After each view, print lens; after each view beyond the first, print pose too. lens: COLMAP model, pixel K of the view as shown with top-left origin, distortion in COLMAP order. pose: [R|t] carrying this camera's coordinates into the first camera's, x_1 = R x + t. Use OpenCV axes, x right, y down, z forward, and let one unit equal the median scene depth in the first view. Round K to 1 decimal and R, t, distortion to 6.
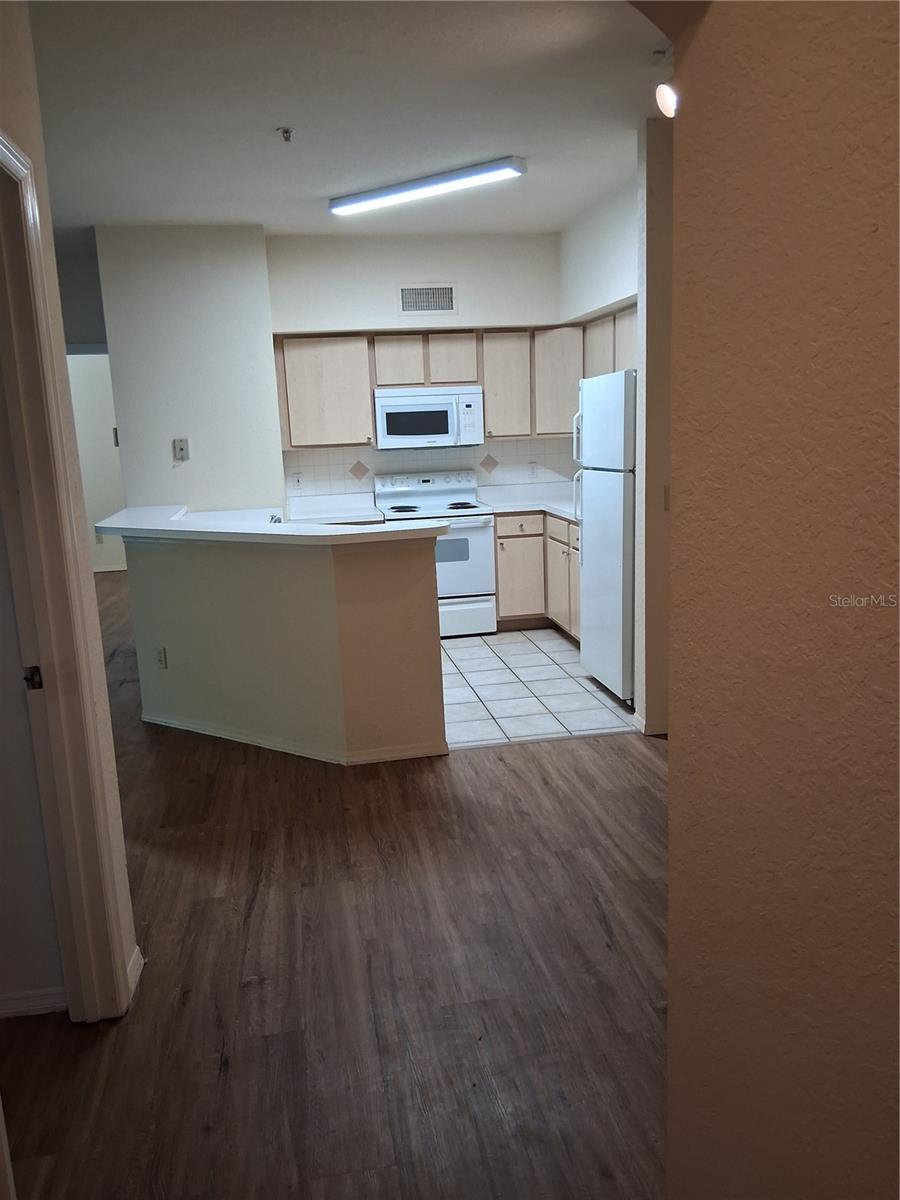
lens RADIAL K [[903.6, 0, 451.3], [0, 903.6, 603.8], [0, 0, 1]] dist [0.042538, -0.061488]
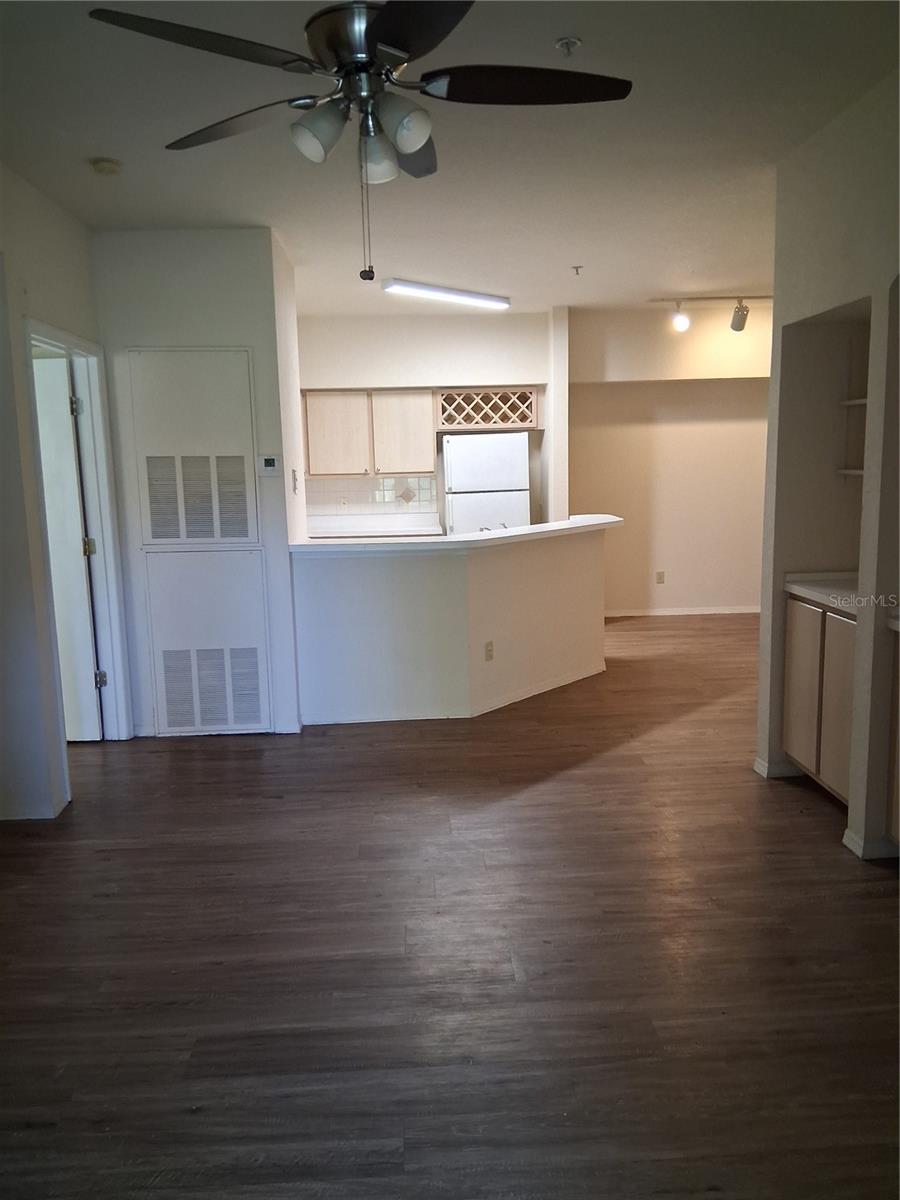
lens RADIAL K [[903.6, 0, 439.3], [0, 903.6, 602.7], [0, 0, 1]] dist [0.042538, -0.061488]
pose [[0.149661, -0.130322, 0.980111, -2.048631], [0.224264, 0.969914, 0.094722, -0.184468], [-0.962968, 0.205628, 0.174385, 1.200009]]
